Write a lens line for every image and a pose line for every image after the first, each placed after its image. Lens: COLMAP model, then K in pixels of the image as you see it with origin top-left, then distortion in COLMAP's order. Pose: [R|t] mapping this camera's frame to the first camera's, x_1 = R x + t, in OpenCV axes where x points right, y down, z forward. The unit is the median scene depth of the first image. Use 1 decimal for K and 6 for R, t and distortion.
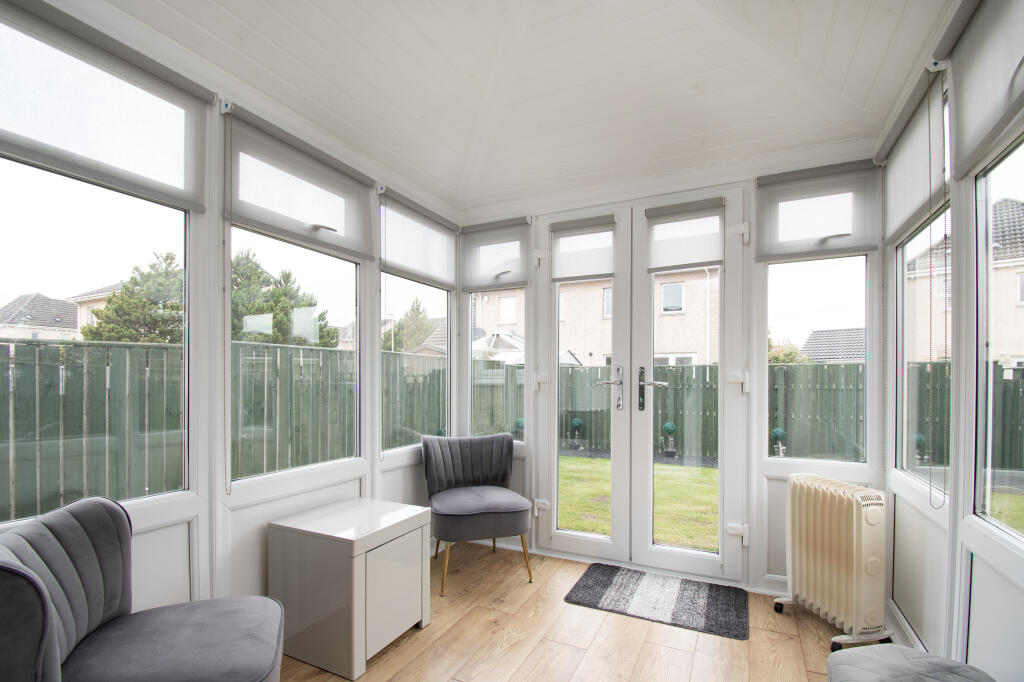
lens RADIAL K [[442.9, 0, 516.8], [0, 442.9, 386.1], [0, 0, 1]] dist [0.000535, 0.000025]
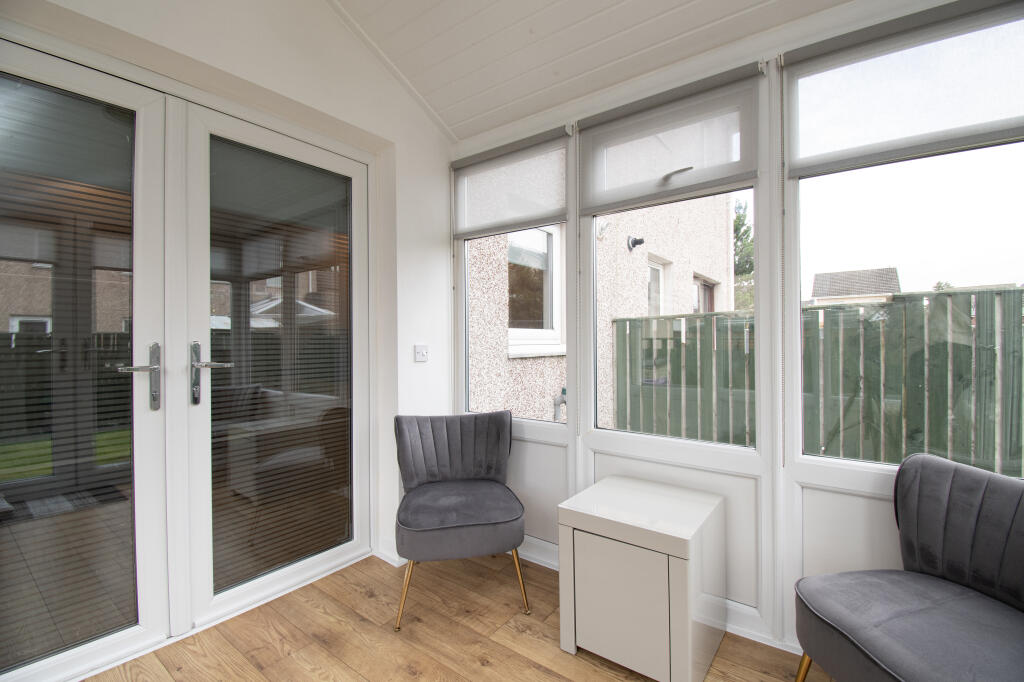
lens RADIAL K [[466.2, 0, 532.6], [0, 466.2, 340.8], [0, 0, 1]] dist [0.001321, 0.000105]
pose [[-0.167098, 0.002345, -0.985937, 0.628297], [0.001018, 0.999997, 0.002205, -0.029883], [0.985940, -0.000635, -0.167100, 1.034808]]
